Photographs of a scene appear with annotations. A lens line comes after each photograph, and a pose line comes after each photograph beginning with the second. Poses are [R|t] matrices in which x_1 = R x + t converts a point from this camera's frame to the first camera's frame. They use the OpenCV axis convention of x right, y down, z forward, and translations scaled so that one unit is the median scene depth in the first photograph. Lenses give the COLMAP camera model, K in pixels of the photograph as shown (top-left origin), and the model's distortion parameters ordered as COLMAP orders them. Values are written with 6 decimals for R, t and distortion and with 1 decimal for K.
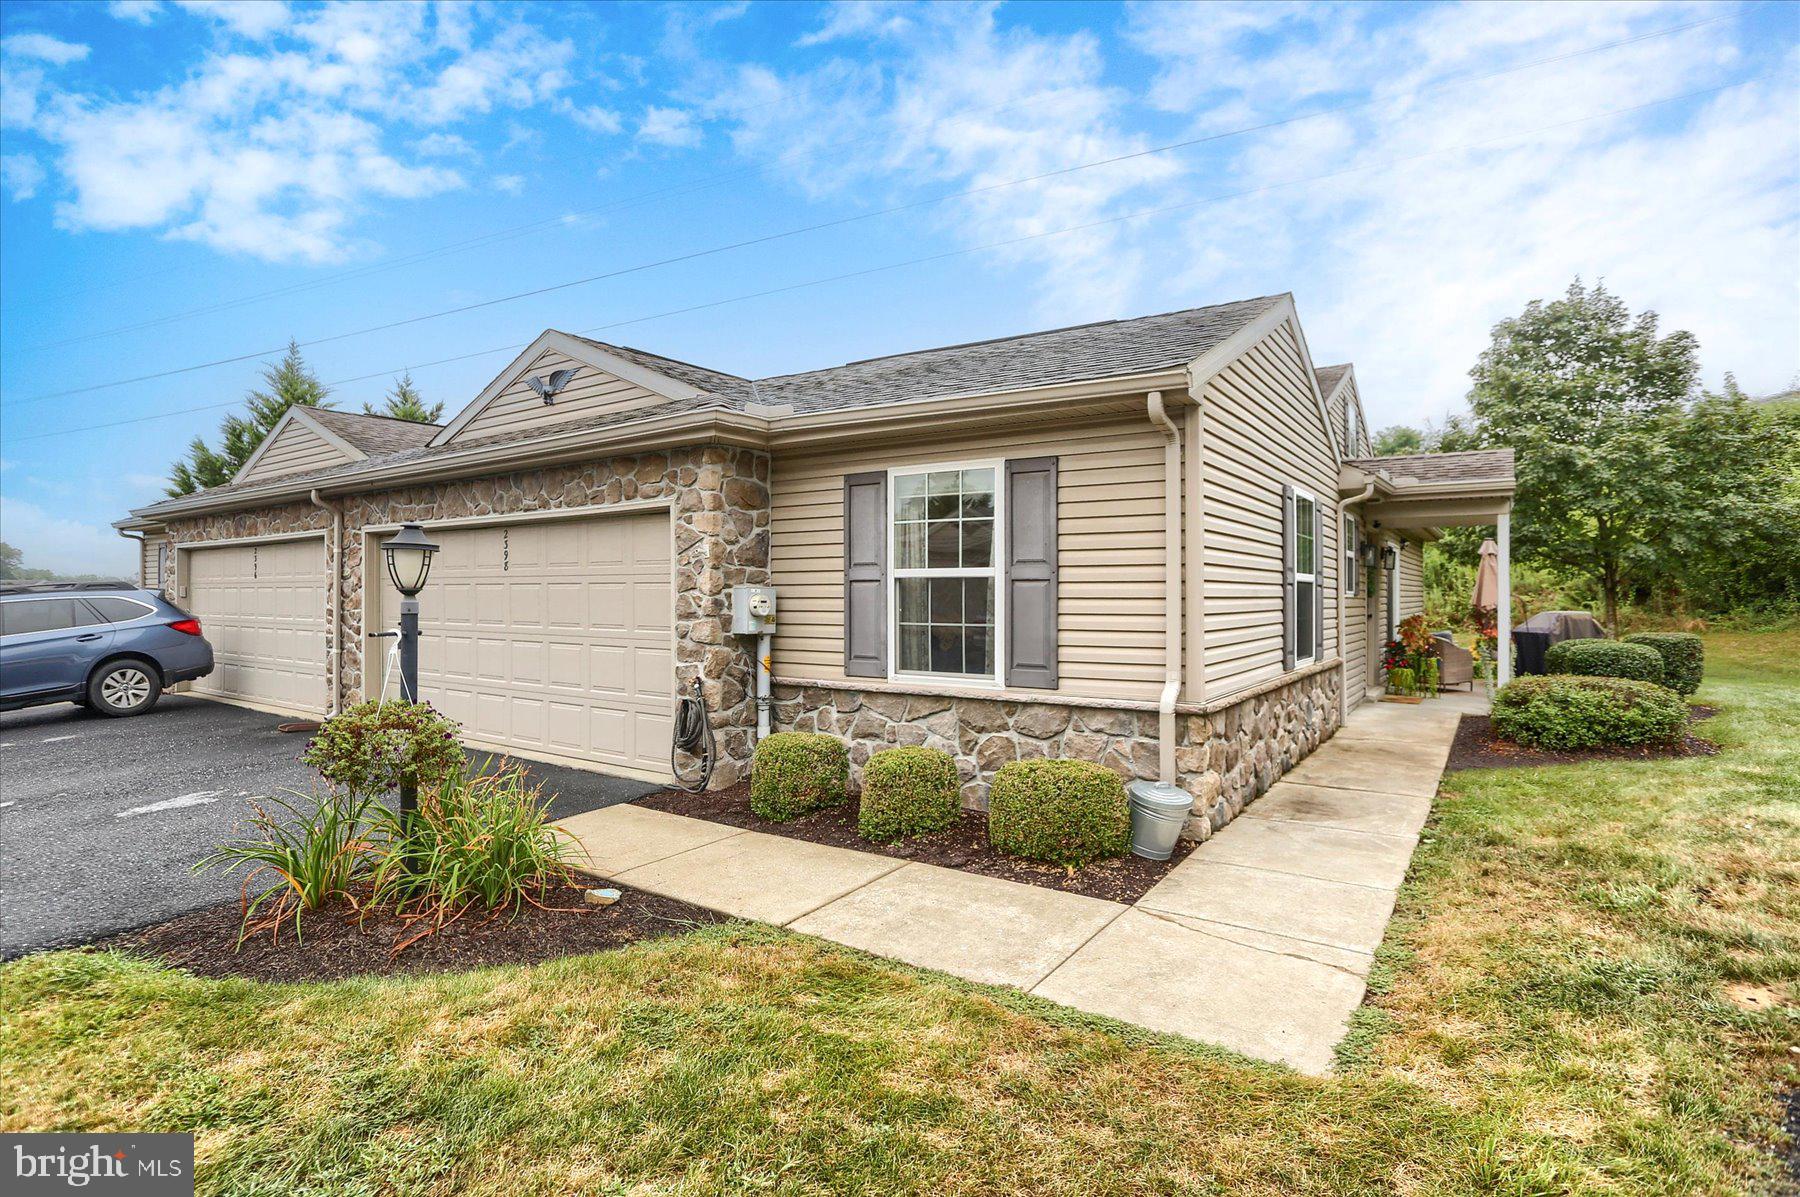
lens RADIAL K [[884.7, 0, 892.3], [0, 884.7, 594.4], [0, 0, 1]] dist [-0.068417, 0.023730]
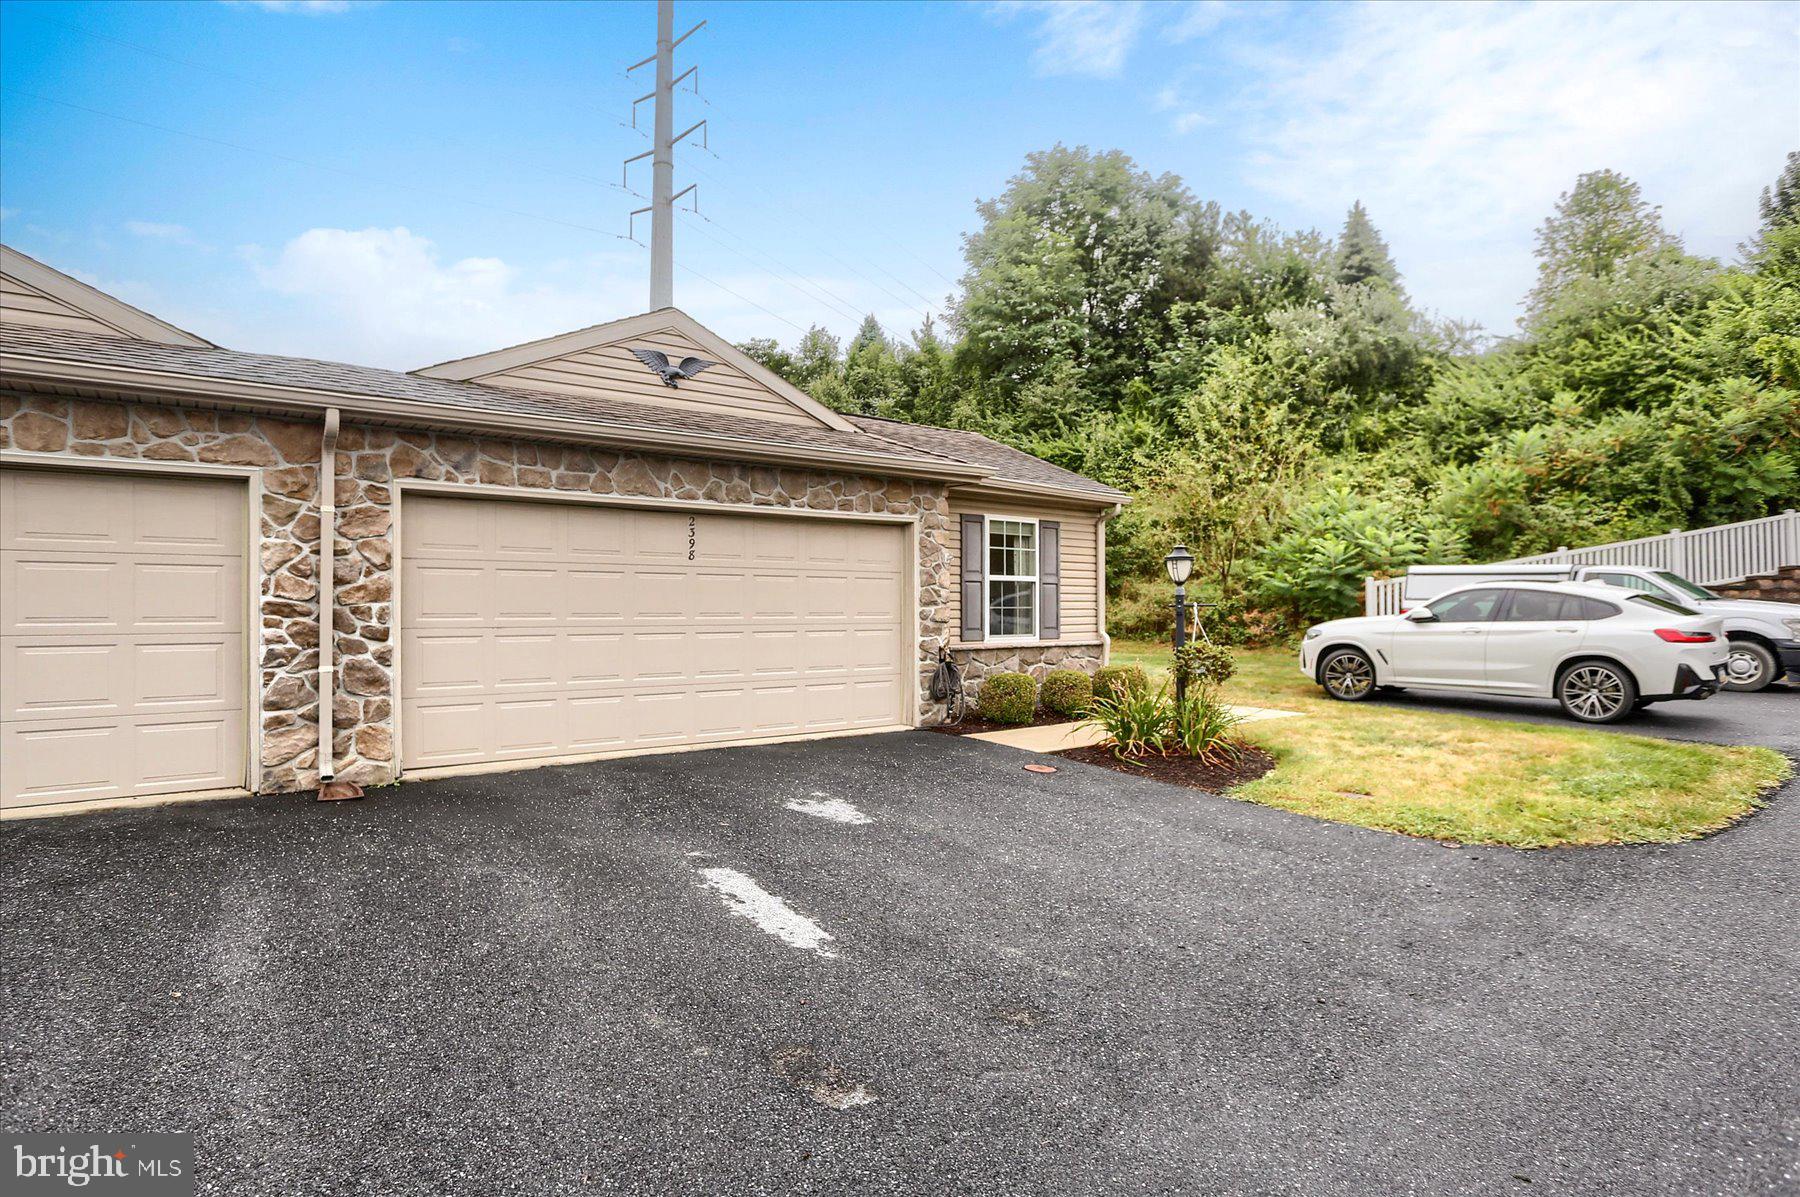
lens RADIAL K [[916.9, 0, 848.5], [0, 916.9, 595.7], [0, 0, 1]] dist [-0.074071, 0.028133]
pose [[0.346642, 0.008542, 0.937958, -1.646770], [-0.002828, 0.999964, -0.008062, 0.024394], [-0.937993, 0.000142, 0.346654, 0.622629]]
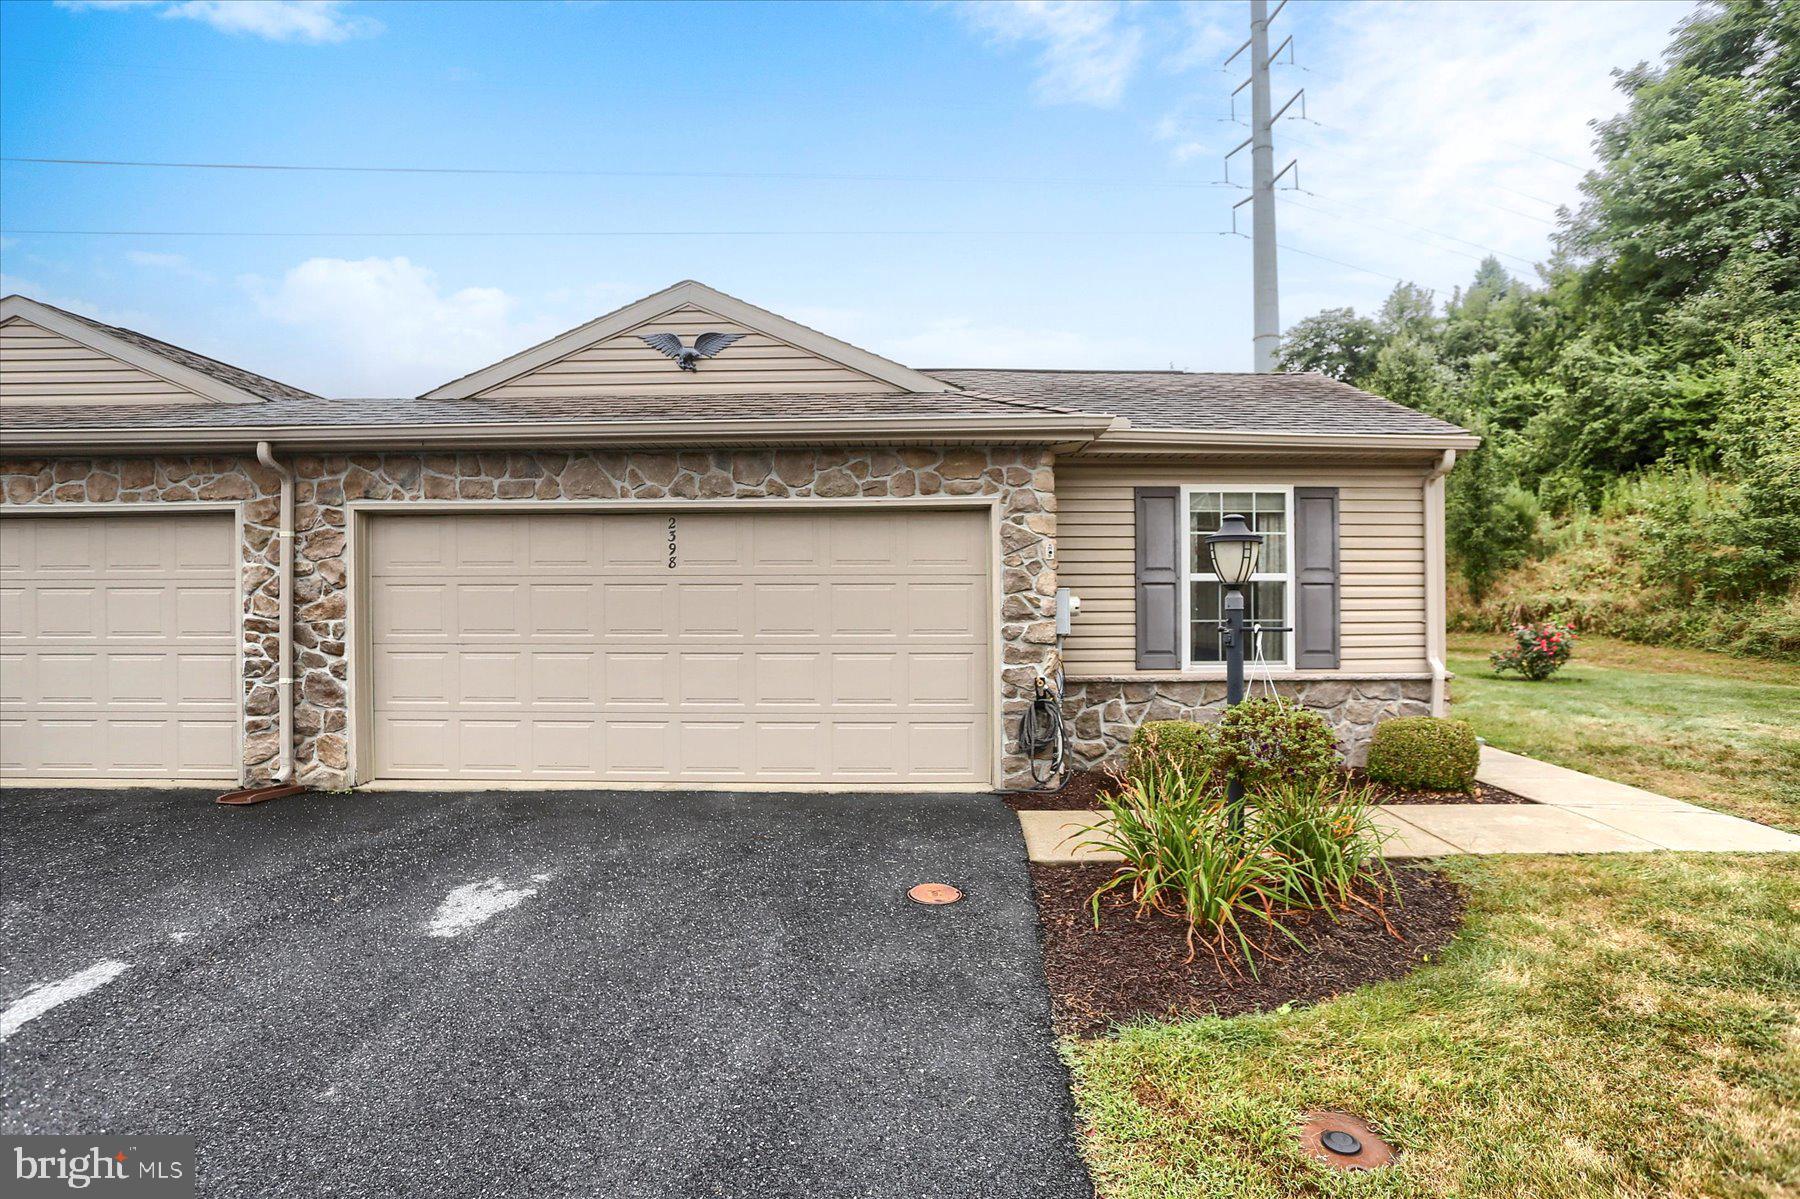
lens RADIAL K [[884.7, 0, 892.3], [0, 884.7, 595.4], [0, 0, 1]] dist [-0.068417, 0.023730]
pose [[0.835660, 0.001604, 0.549245, -0.903369], [0.003137, 0.999965, -0.007694, 0.007119], [-0.549238, 0.008153, 0.835626, 0.251332]]
